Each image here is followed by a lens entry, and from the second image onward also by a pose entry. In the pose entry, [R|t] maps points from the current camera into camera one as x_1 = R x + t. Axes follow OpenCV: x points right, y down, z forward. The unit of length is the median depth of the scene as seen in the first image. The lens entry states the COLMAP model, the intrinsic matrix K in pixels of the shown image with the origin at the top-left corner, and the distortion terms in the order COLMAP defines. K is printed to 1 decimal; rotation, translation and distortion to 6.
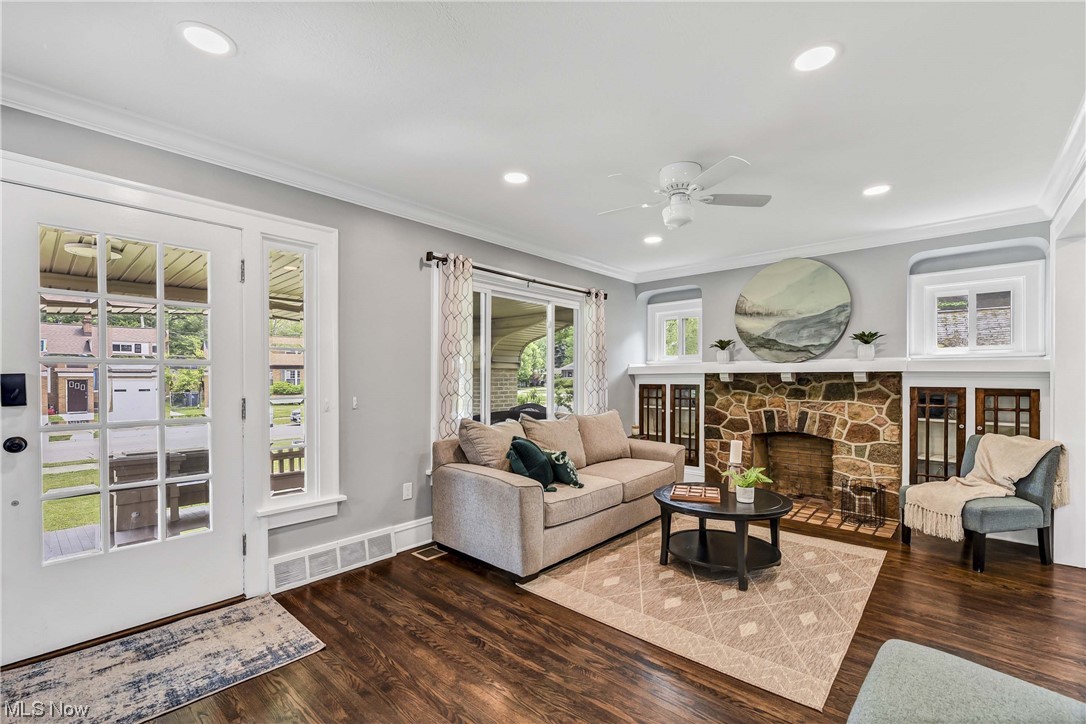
lens RADIAL K [[462.8, 0, 564.4], [0, 462.8, 377.9], [0, 0, 1]] dist [0.001931, -0.002465]
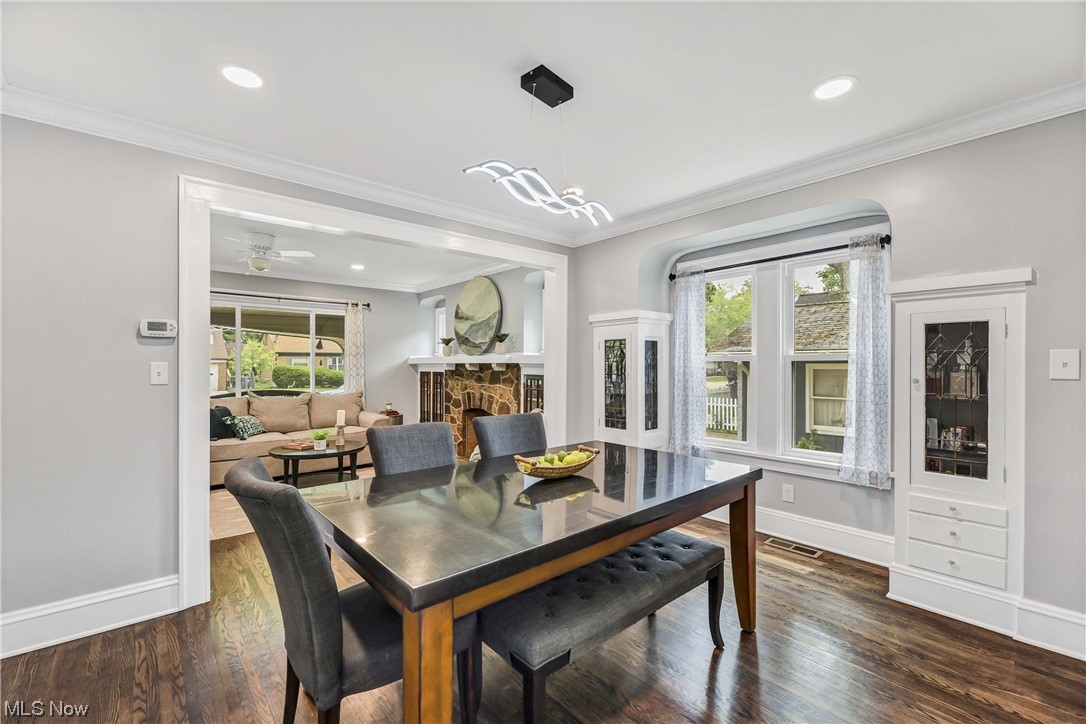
lens RADIAL K [[454.0, 0, 543.5], [0, 454.0, 365.4], [0, 0, 1]] dist [0.000620, -0.000703]
pose [[0.990796, 0.003273, -0.135326, 0.897881], [-0.003064, 0.999994, 0.001754, -0.008818], [0.135331, -0.001323, 0.990800, -0.264737]]
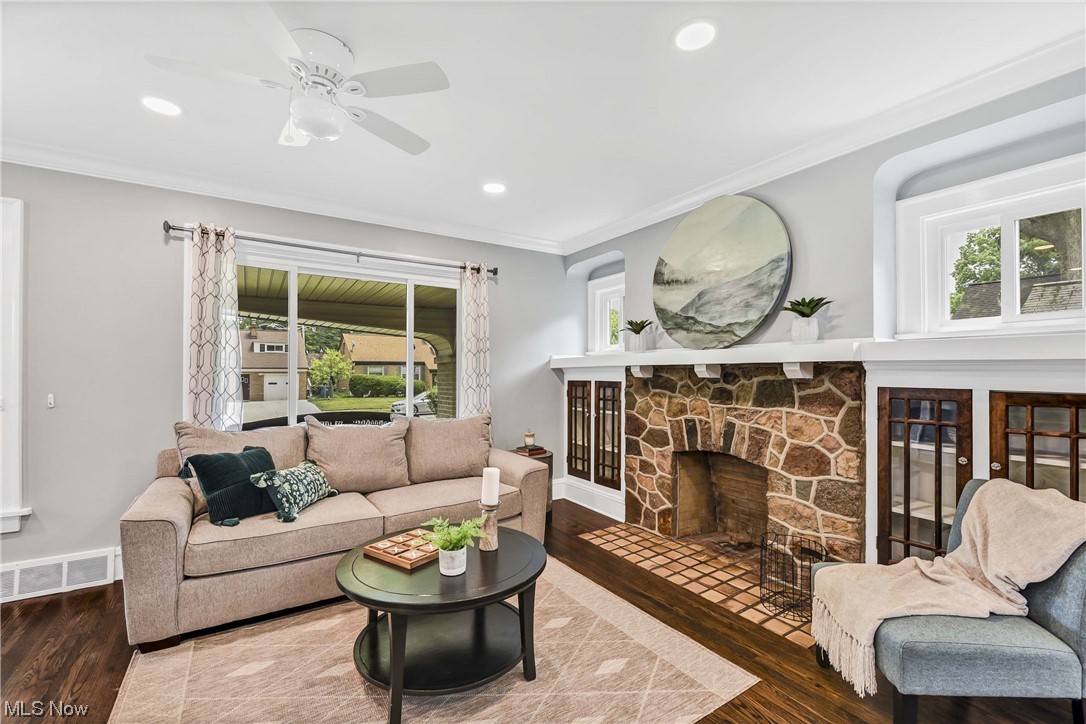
lens RADIAL K [[462.8, 0, 545.9], [0, 462.8, 366.5], [0, 0, 1]] dist [0.001931, -0.002465]
pose [[0.962952, -0.003352, -0.269651, 0.457699], [-0.000715, 0.999887, -0.014983, 0.001834], [0.269671, 0.014620, 0.962841, 0.292831]]
